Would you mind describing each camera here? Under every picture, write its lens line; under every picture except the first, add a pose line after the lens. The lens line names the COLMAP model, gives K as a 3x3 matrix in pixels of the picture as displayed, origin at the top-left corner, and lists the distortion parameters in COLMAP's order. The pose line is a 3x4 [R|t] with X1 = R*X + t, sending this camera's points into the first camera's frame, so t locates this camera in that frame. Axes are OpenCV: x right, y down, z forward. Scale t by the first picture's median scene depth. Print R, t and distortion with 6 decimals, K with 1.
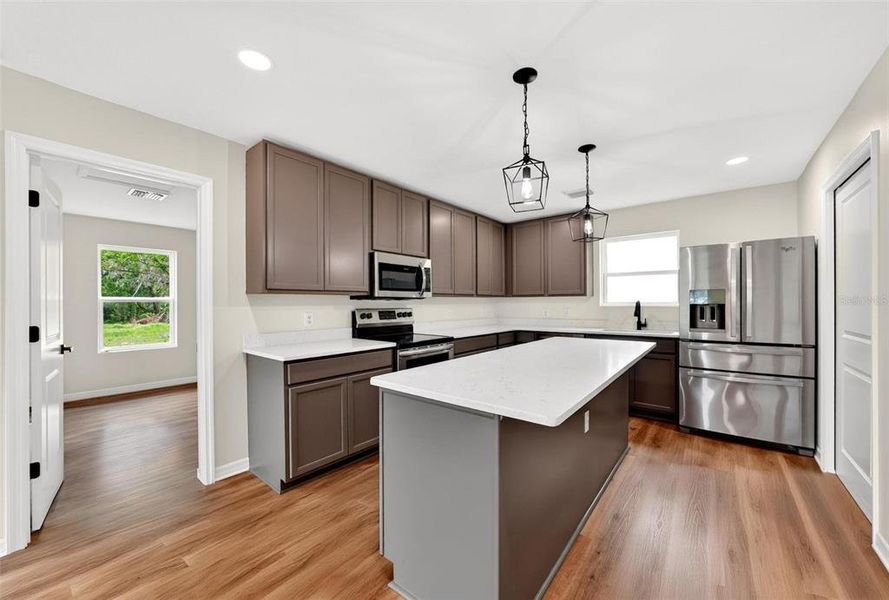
lens RADIAL K [[335.3, 0, 456.4], [0, 335.3, 303.6], [0, 0, 1]] dist [-0.001212, -0.000162]
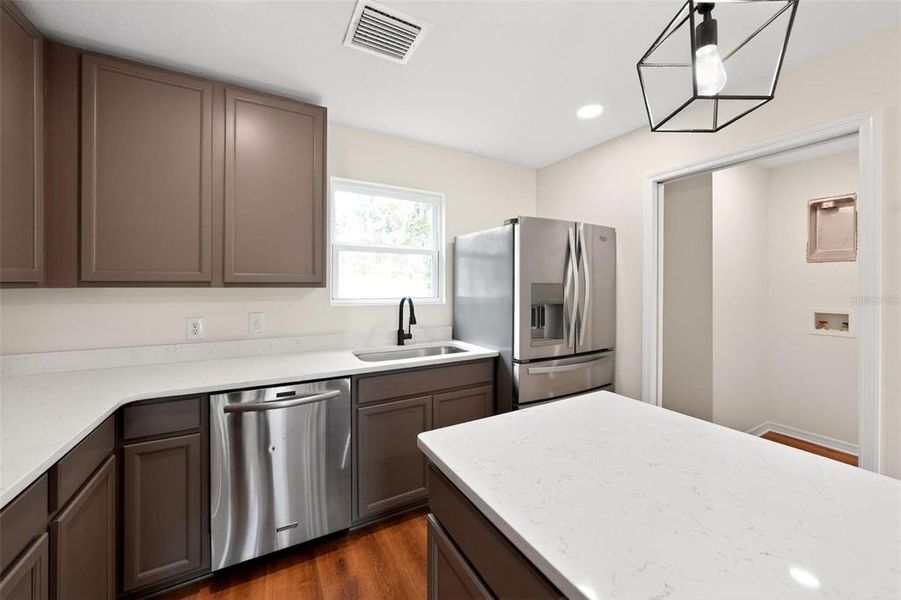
lens RADIAL K [[316.7, 0, 439.2], [0, 316.7, 287.2], [0, 0, 1]] dist [-0.014899, 0.001601]
pose [[0.420370, 0.006095, 0.907332, 0.070866], [-0.001857, 0.999981, -0.005857, -0.028382], [-0.907351, 0.000777, 0.420373, 0.900837]]
